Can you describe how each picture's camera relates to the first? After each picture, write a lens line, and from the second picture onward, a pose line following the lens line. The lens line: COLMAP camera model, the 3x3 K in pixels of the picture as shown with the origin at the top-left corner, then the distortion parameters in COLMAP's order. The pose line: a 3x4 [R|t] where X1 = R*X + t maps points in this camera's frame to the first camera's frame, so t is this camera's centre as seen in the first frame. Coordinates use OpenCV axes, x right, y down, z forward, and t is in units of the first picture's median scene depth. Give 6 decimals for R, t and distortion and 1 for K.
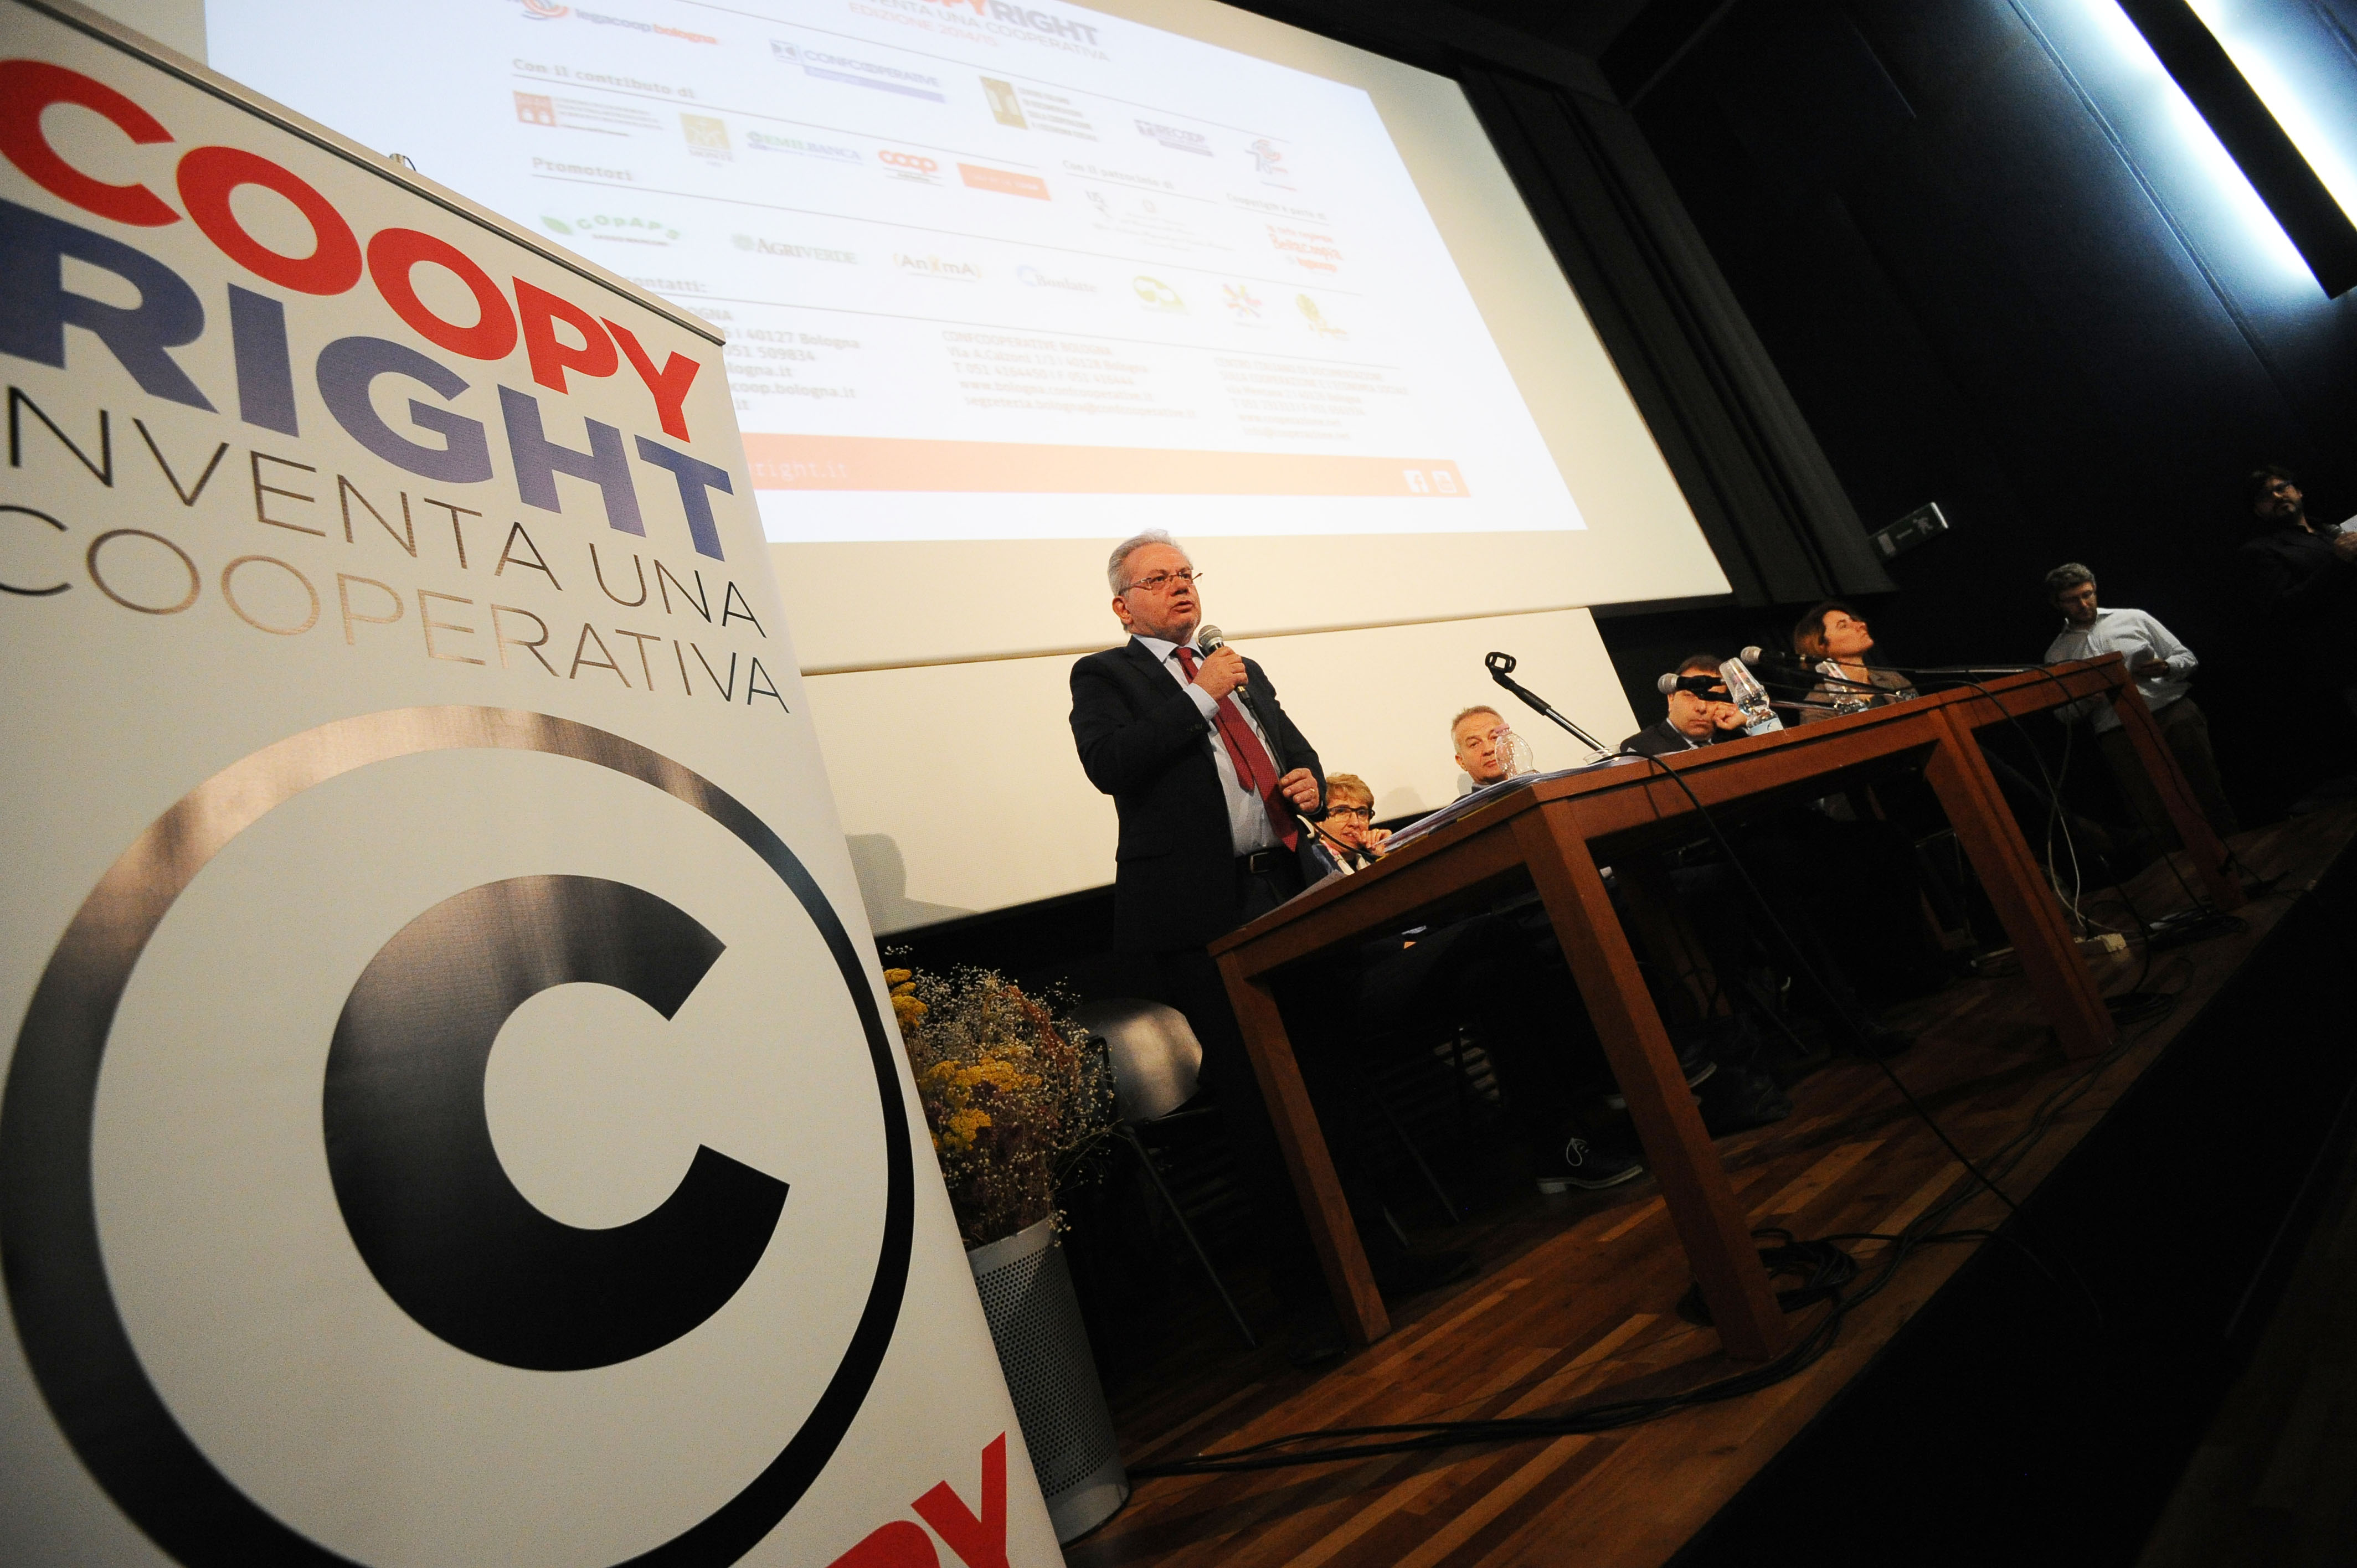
lens RADIAL K [[1080.5, 0, 1169.4], [0, 1080.5, 784.7], [0, 0, 1]] dist [-0.021940, -0.017420]
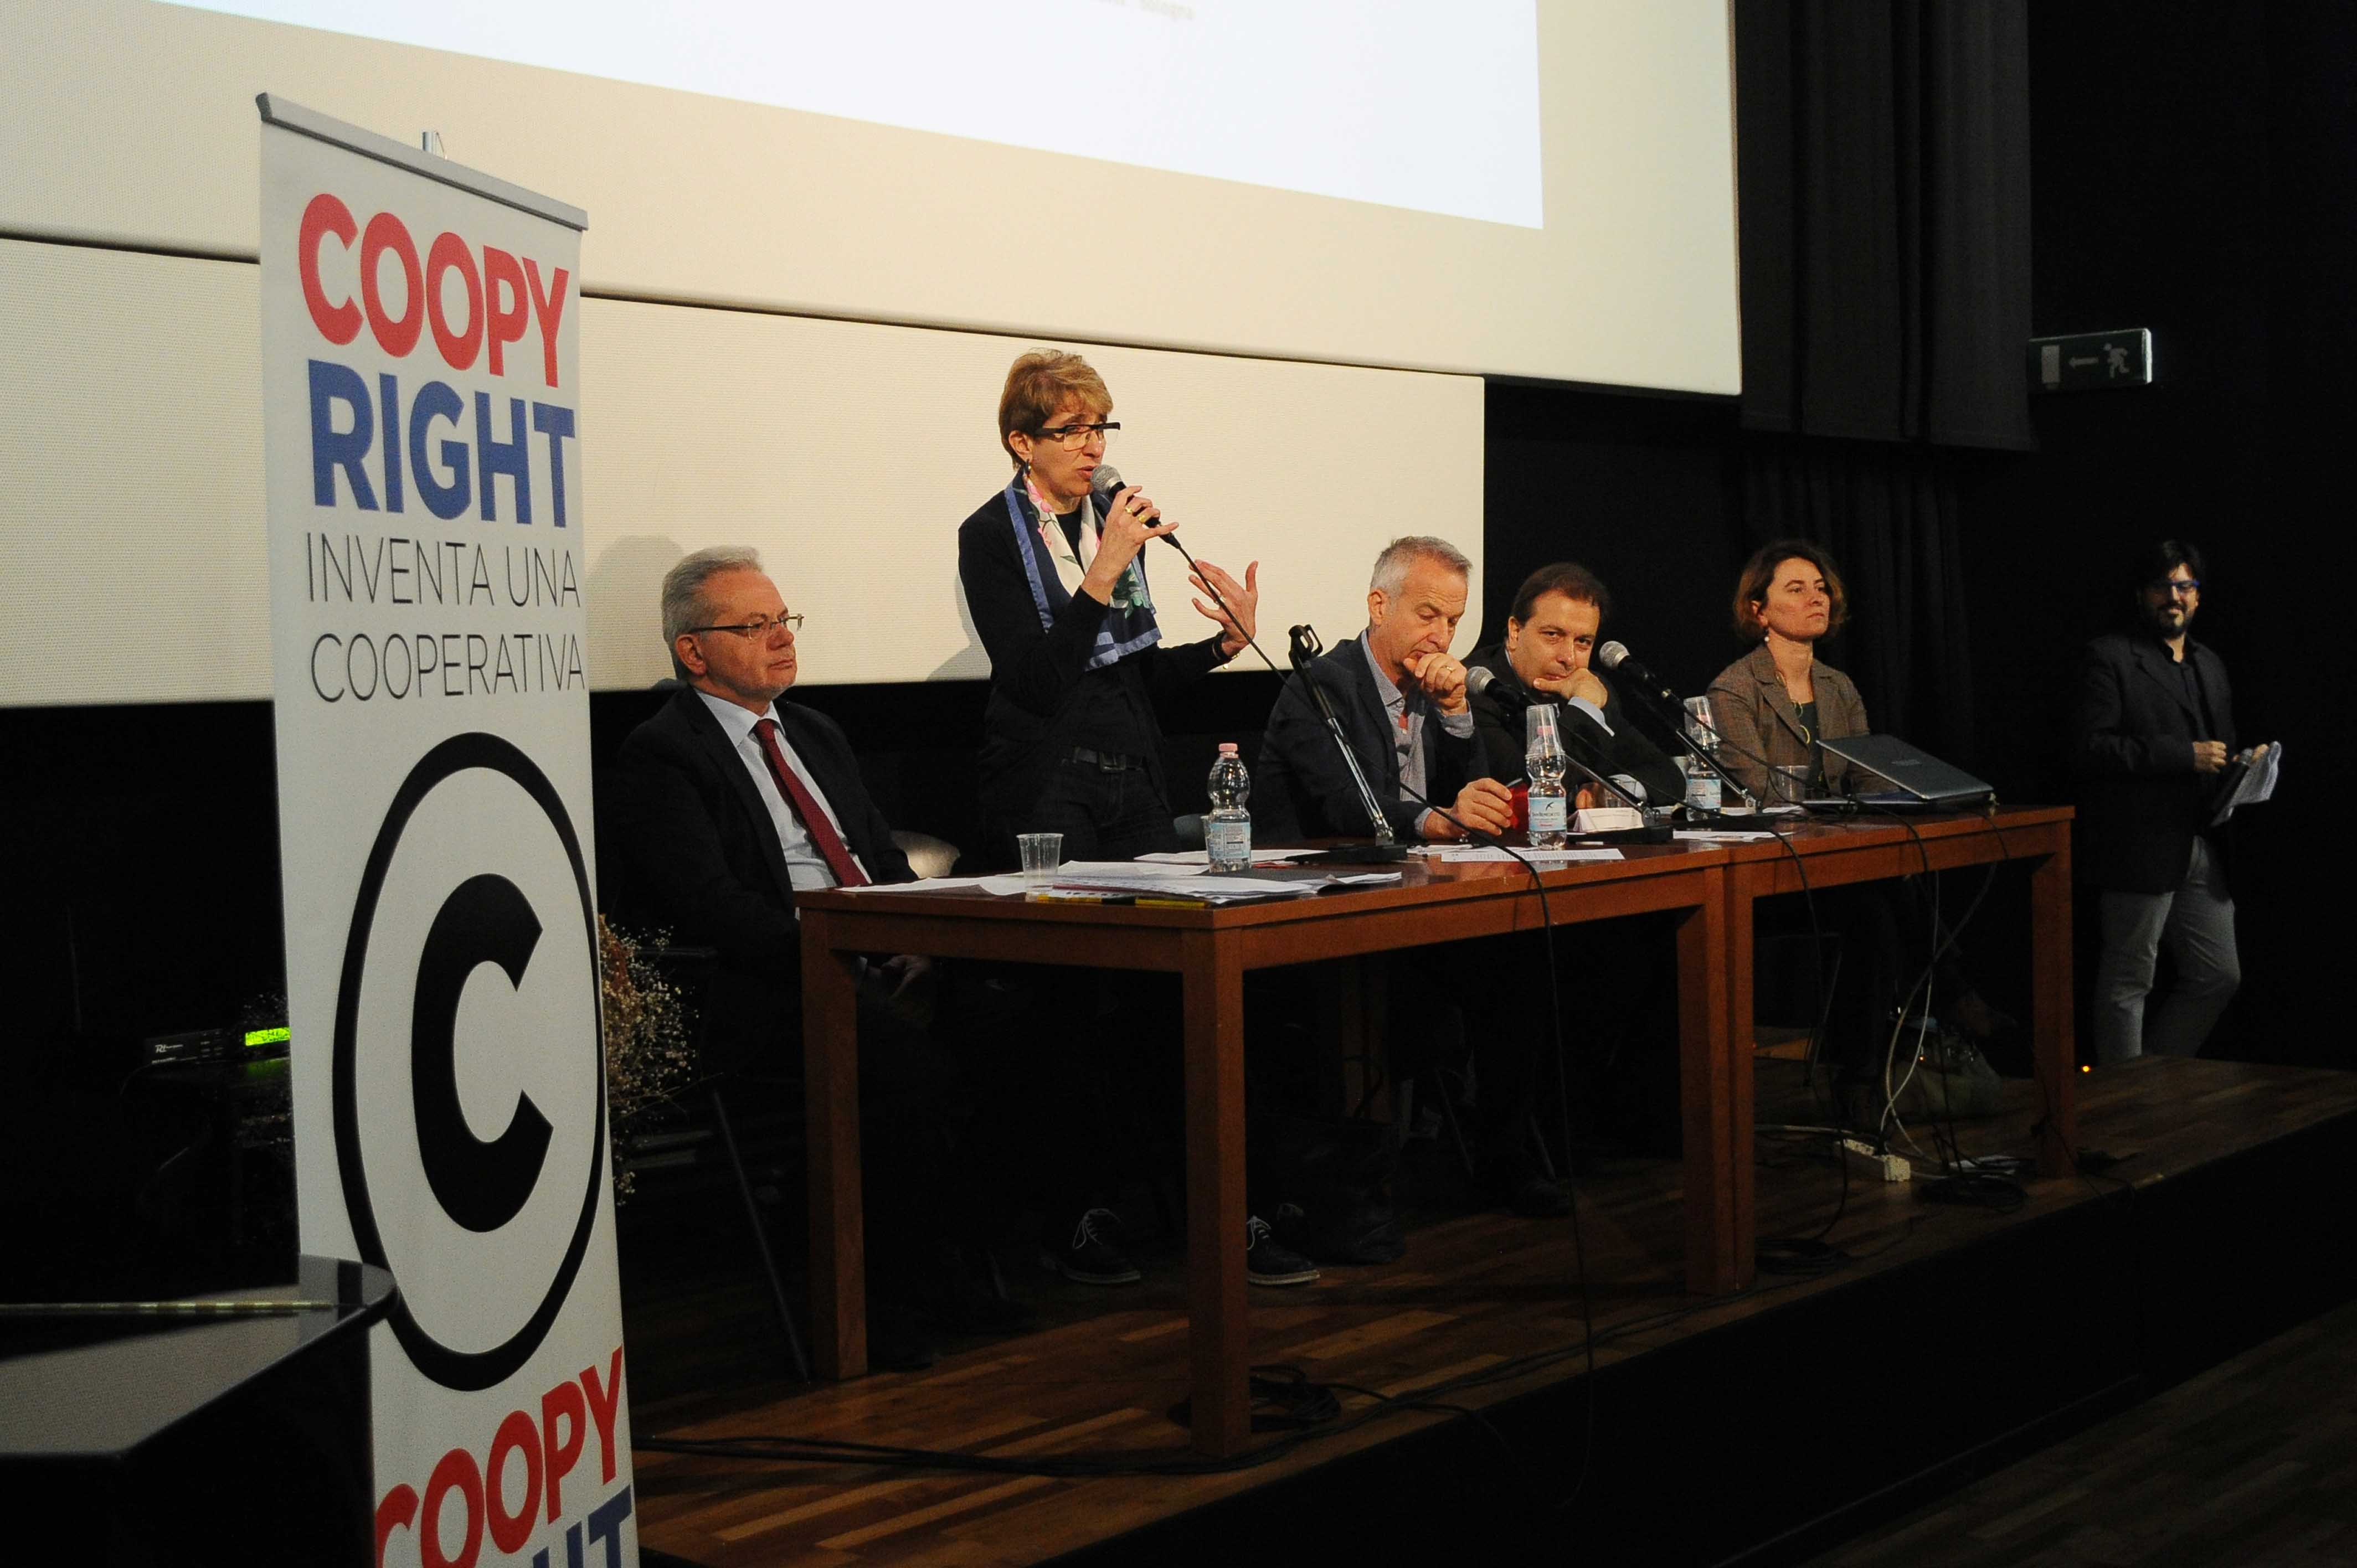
lens RADIAL K [[2997.4, 0, 1178.5], [0, 2997.4, 784.0], [0, 0, 1]] dist [0.019611, -0.009407]
pose [[0.905641, 0.286918, 0.312237, -0.613976], [-0.351853, 0.919422, 0.175680, -0.597241], [-0.236671, -0.268965, 0.933619, -1.607382]]
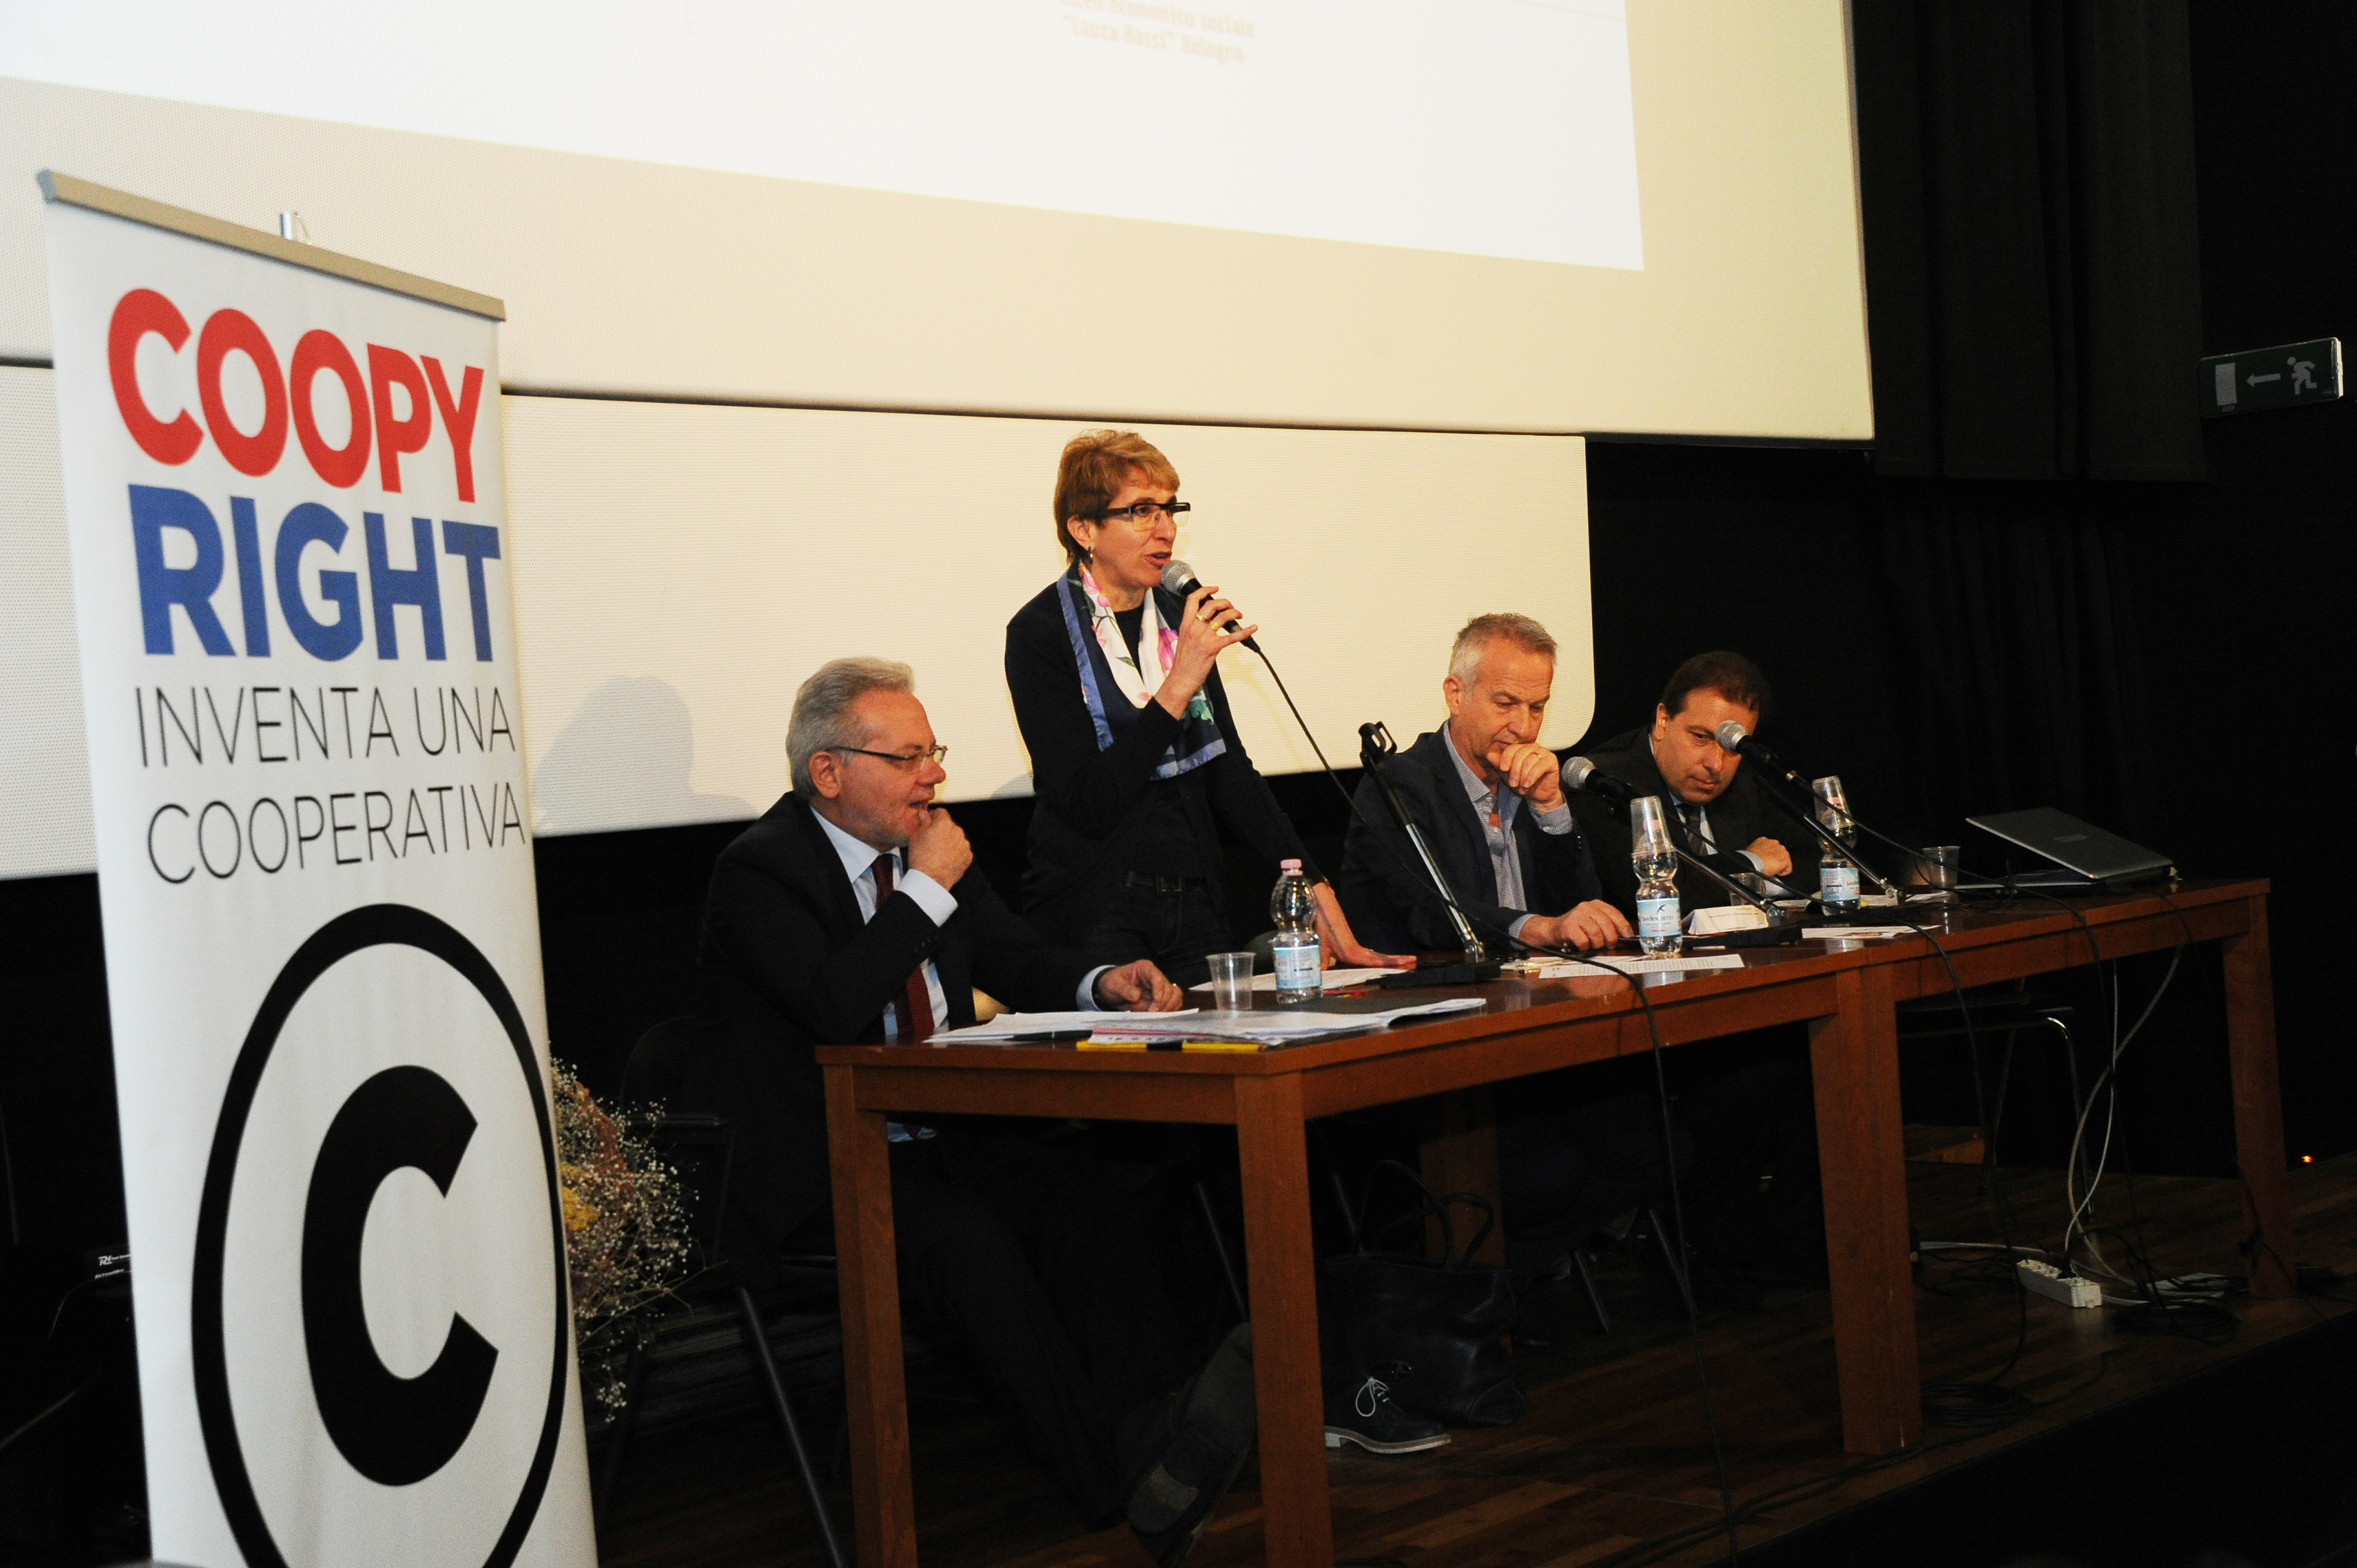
lens RADIAL K [[3095.7, 0, 1225.1], [0, 3095.7, 826.8], [0, 0, 1]] dist [0.177958, 0.024463]
pose [[0.928230, 0.249085, 0.276307, -0.464094], [-0.303110, 0.937014, 0.173575, -0.621300], [-0.215669, -0.244869, 0.945265, -1.408037]]
